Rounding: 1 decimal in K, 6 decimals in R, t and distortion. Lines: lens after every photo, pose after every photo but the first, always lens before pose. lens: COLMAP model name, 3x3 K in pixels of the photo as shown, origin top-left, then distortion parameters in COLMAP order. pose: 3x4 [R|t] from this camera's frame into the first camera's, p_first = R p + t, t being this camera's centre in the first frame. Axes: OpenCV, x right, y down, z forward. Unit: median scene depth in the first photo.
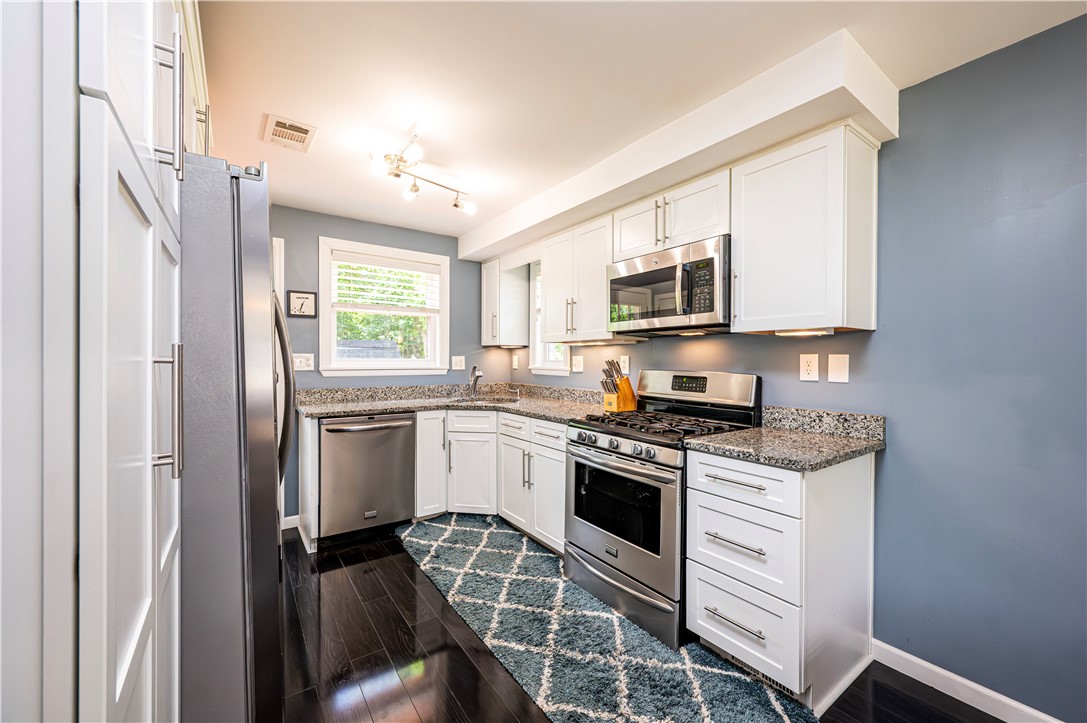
lens RADIAL K [[428.4, 0, 551.9], [0, 428.4, 362.0], [0, 0, 1]] dist [0.001129, -0.000781]
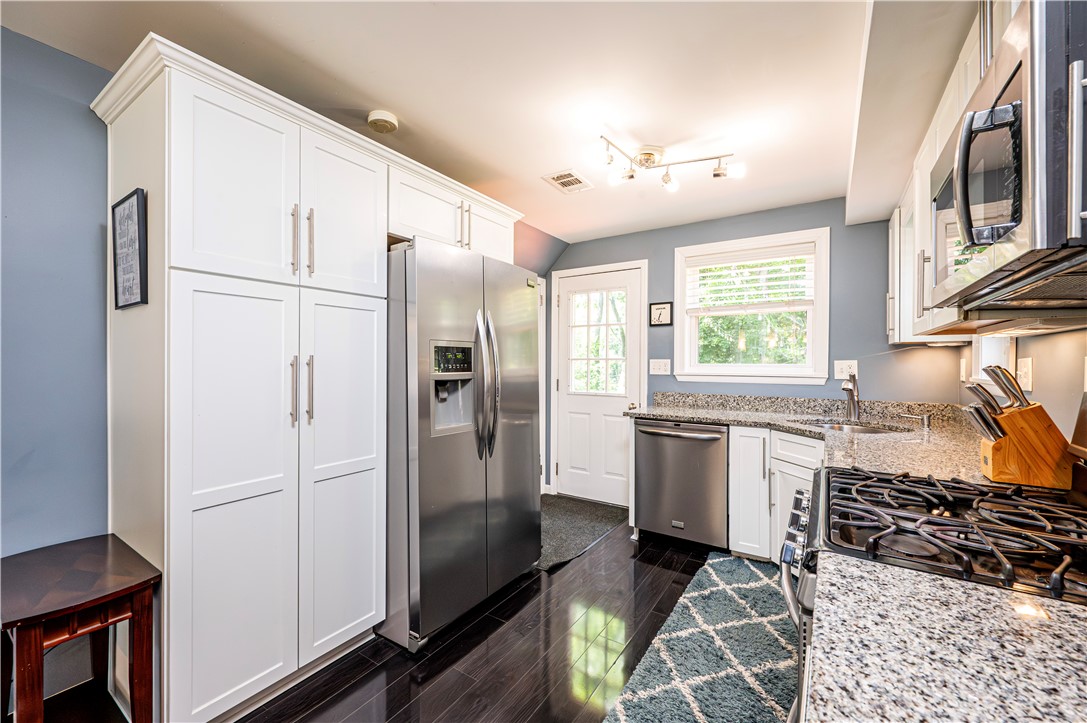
lens RADIAL K [[428.4, 0, 533.9], [0, 428.4, 364.0], [0, 0, 1]] dist [0.001129, -0.000781]
pose [[0.343924, -0.000512, -0.938997, 0.395911], [-0.008057, 0.999961, -0.003496, -0.001210], [0.938963, 0.008768, 0.343907, 0.376674]]
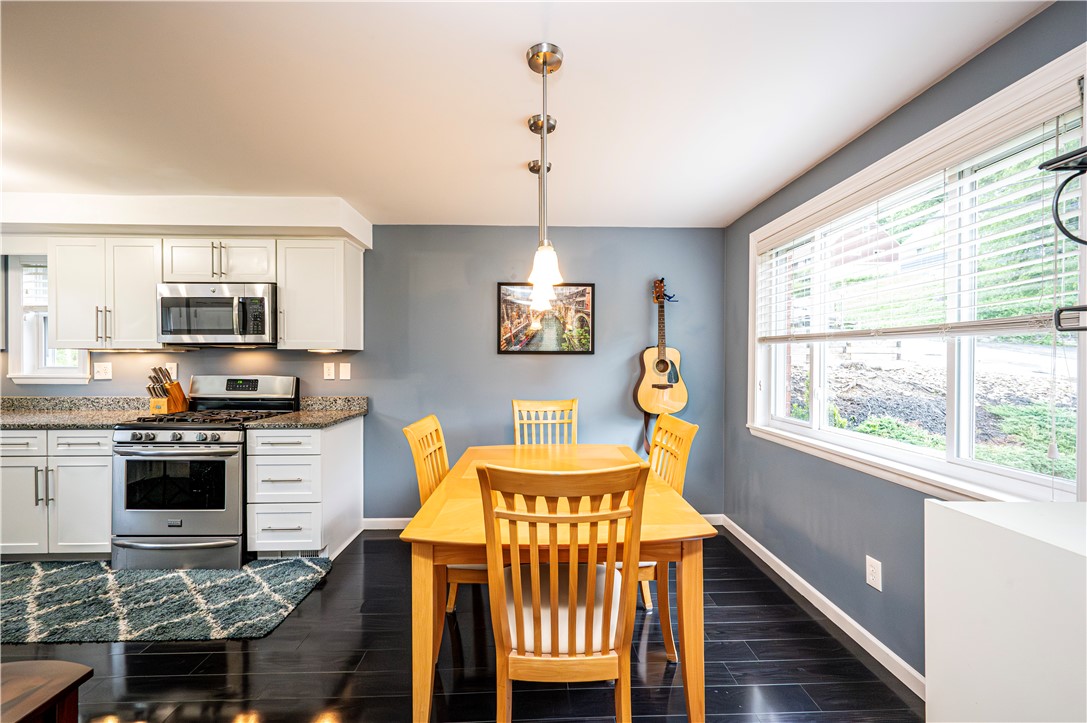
lens RADIAL K [[428.4, 0, 541.5], [0, 428.4, 362.4], [0, 0, 1]] dist [0.001129, -0.000781]
pose [[0.571213, -0.009163, 0.820750, -0.201056], [0.005330, 0.999958, 0.007454, -0.020082], [-0.820784, 0.000117, 0.571238, -0.431315]]
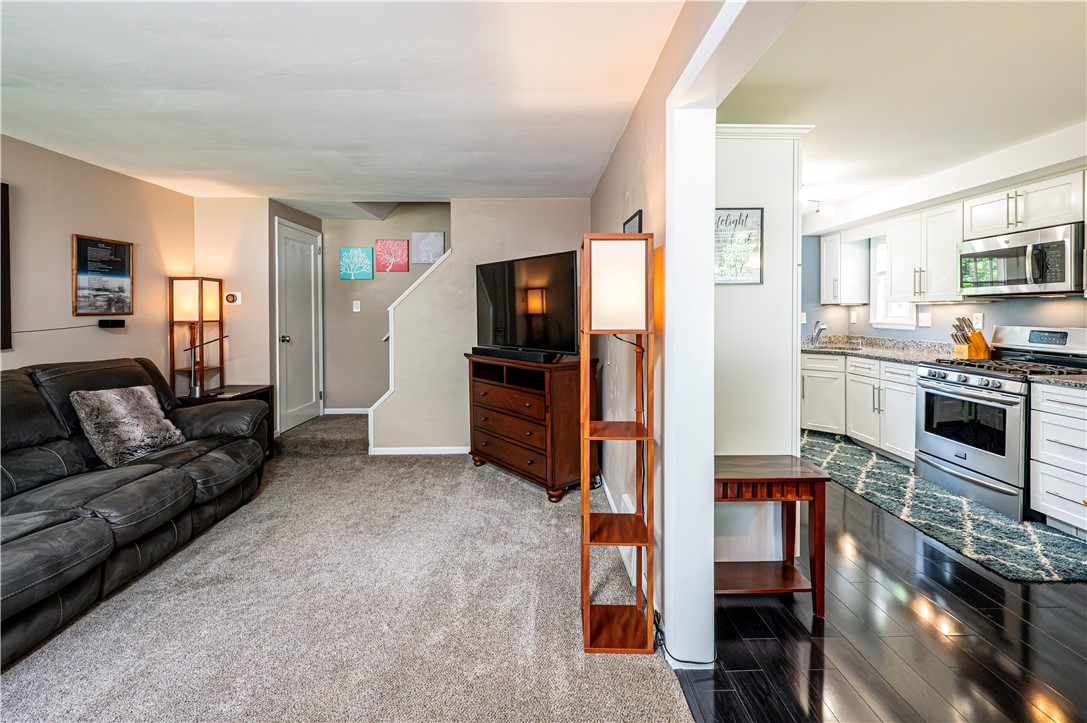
lens RADIAL K [[453.1, 0, 548.1], [0, 453.1, 315.2], [0, 0, 1]] dist [0.004233, -0.001189]
pose [[0.816614, -0.001633, -0.577181, -0.077708], [0.003647, 0.999991, 0.002330, -0.017369], [0.577172, -0.004007, 0.816613, -0.741121]]
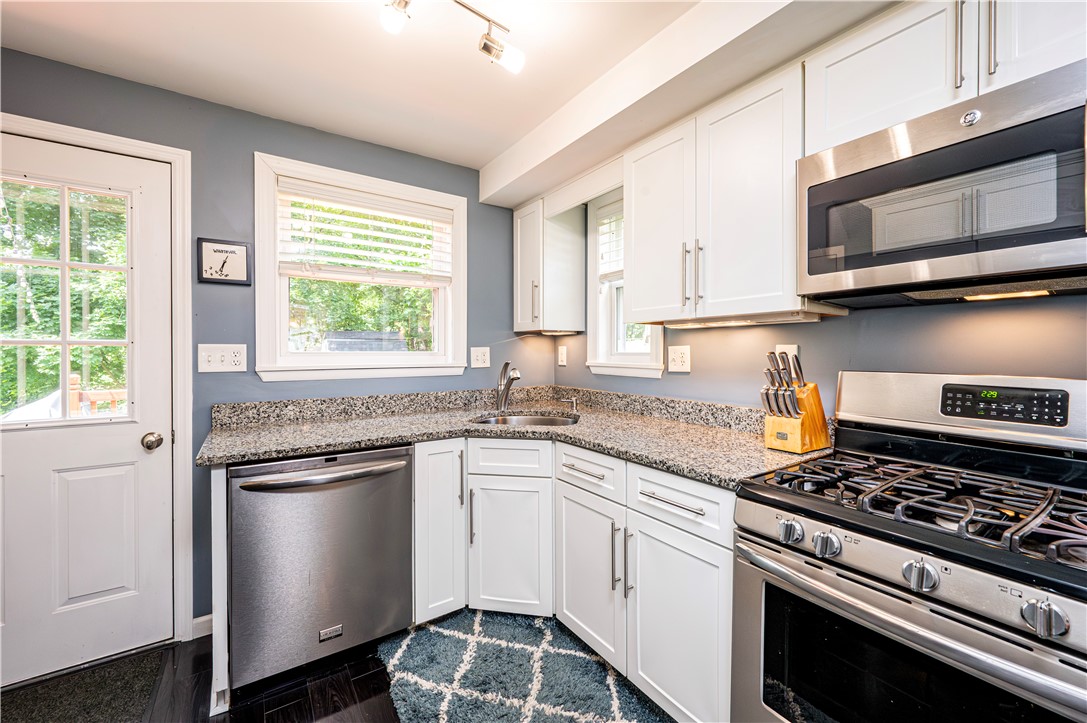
lens RADIAL K [[428.4, 0, 563.2], [0, 428.4, 353.7], [0, 0, 1]] dist [0.001129, -0.000781]
pose [[0.999982, -0.004544, 0.003852, -0.129912], [0.004547, 0.999989, -0.000628, -0.003789], [-0.003849, 0.000646, 0.999992, 0.468160]]
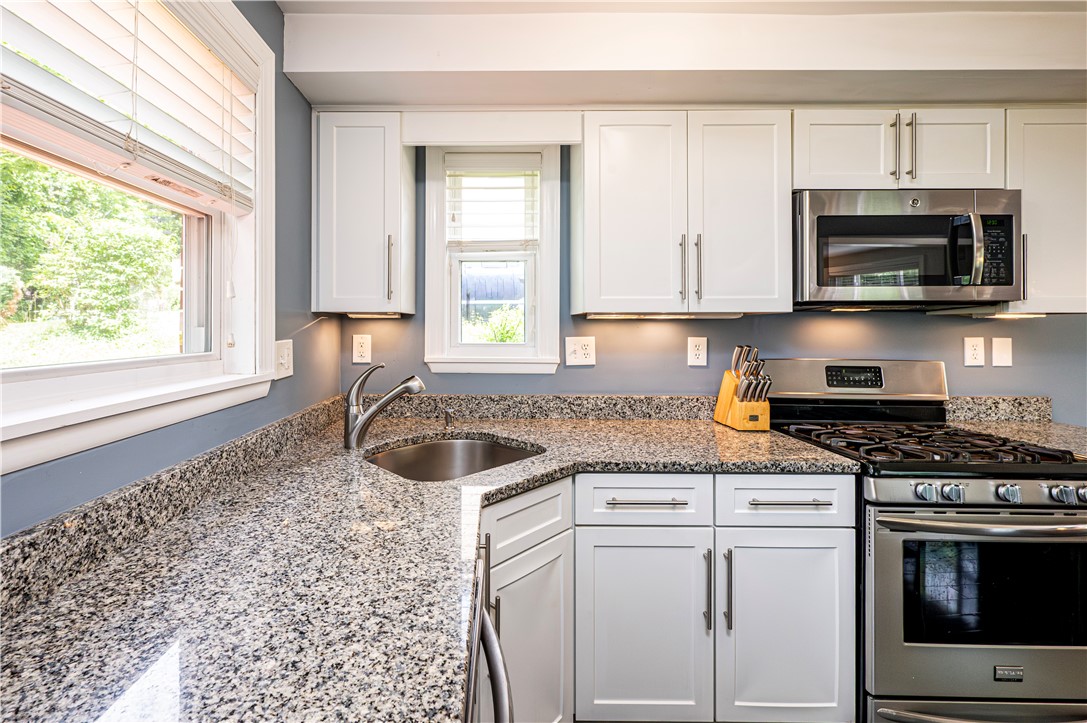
lens RADIAL K [[453.1, 0, 461.9], [0, 453.1, 324.7], [0, 0, 1]] dist [0.004233, -0.001189]
pose [[0.596529, 0.002020, 0.802589, -0.619381], [0.005541, 0.999963, -0.006635, -0.032745], [-0.802572, 0.008405, 0.596496, 0.928655]]
